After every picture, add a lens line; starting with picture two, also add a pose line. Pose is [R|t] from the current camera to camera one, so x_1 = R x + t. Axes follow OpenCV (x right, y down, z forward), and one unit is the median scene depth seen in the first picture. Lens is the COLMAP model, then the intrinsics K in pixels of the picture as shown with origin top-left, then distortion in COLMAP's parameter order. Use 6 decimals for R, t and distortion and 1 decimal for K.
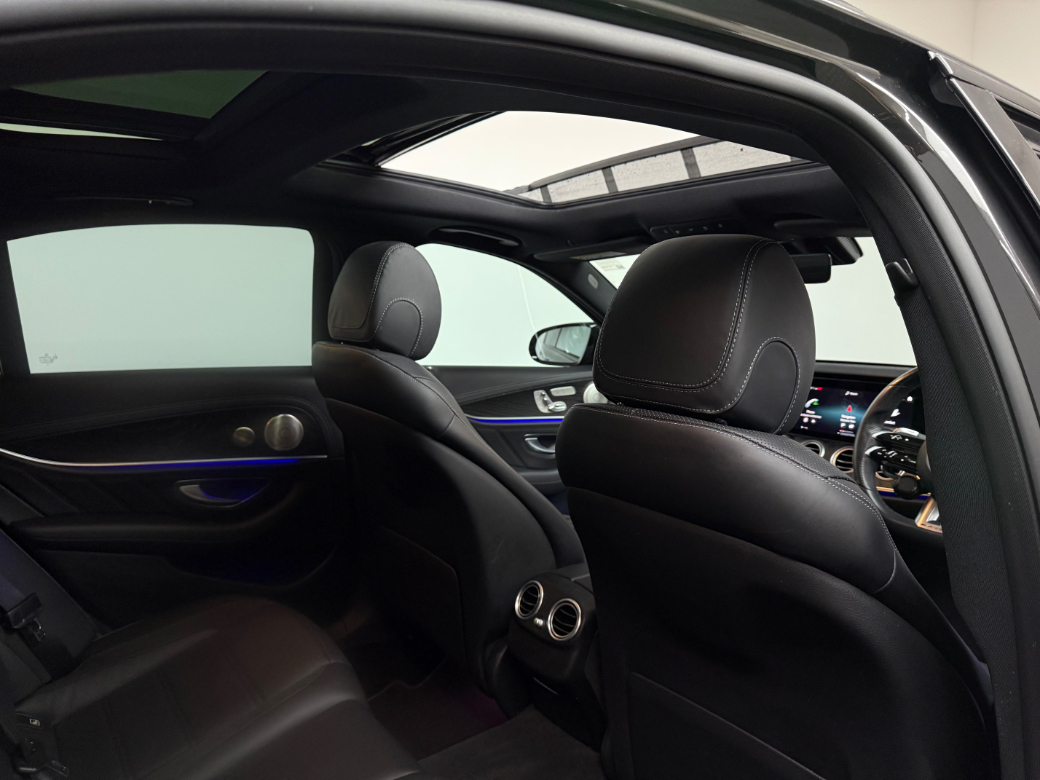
lens RADIAL K [[708.9, 0, 524.6], [0, 708.9, 383.0], [0, 0, 1]] dist [0.004928, -0.026991]
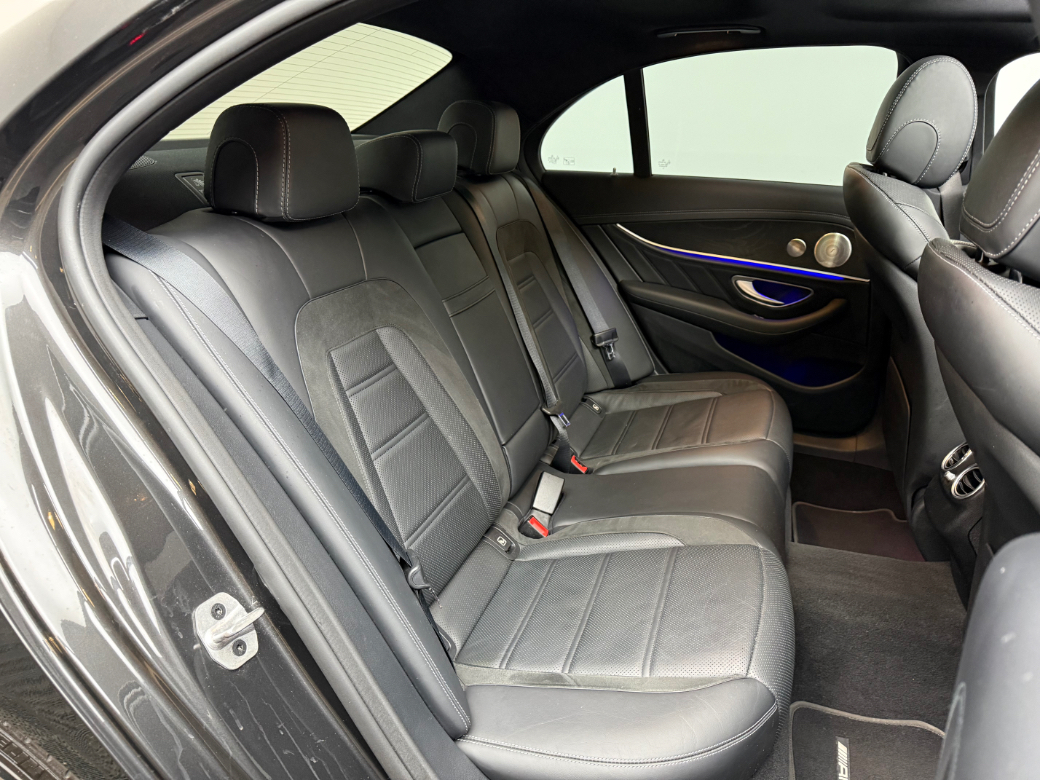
lens RADIAL K [[719.1, 0, 520.0], [0, 719.1, 390.0], [0, 0, 1]] dist [-0.008878, -0.009803]
pose [[0.560423, 0.300593, -0.771732, 0.336042], [-0.101930, 0.949760, 0.295916, -0.002820], [0.821910, -0.087176, 0.562907, -0.017628]]
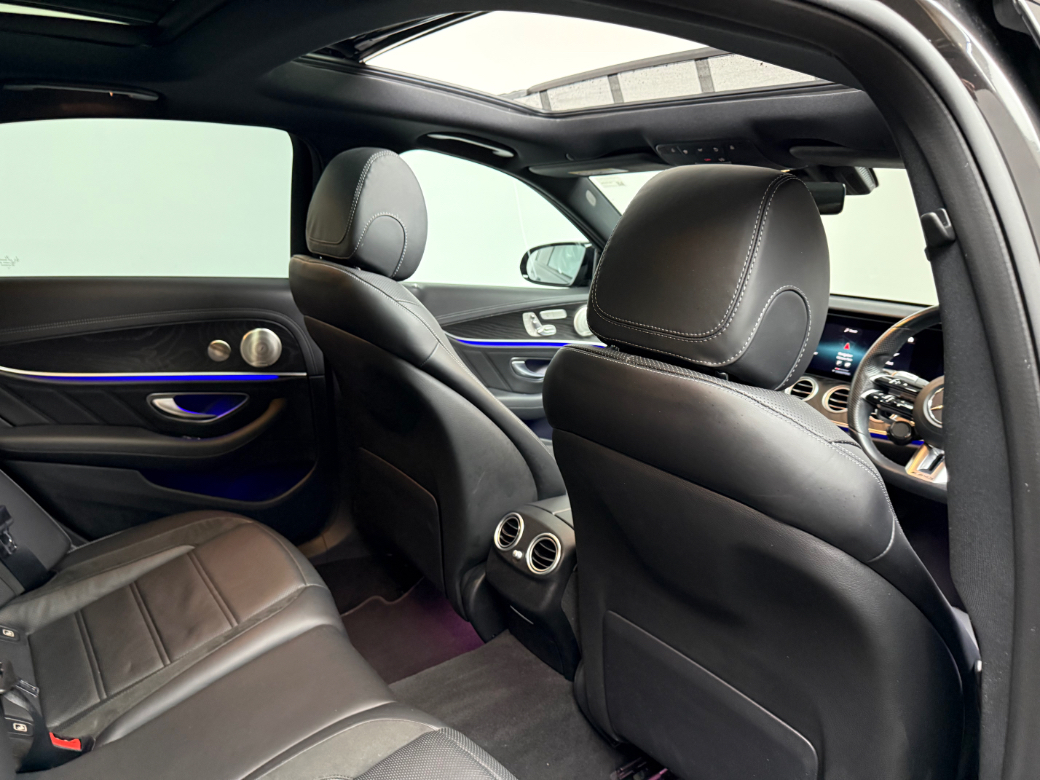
lens RADIAL K [[719.1, 0, 520.0], [0, 719.1, 390.0], [0, 0, 1]] dist [-0.008878, -0.009803]
pose [[0.999078, 0.040972, 0.012847, 0.000653], [-0.042288, 0.990767, 0.128813, -0.015895], [-0.007450, -0.129238, 0.991586, 0.029656]]
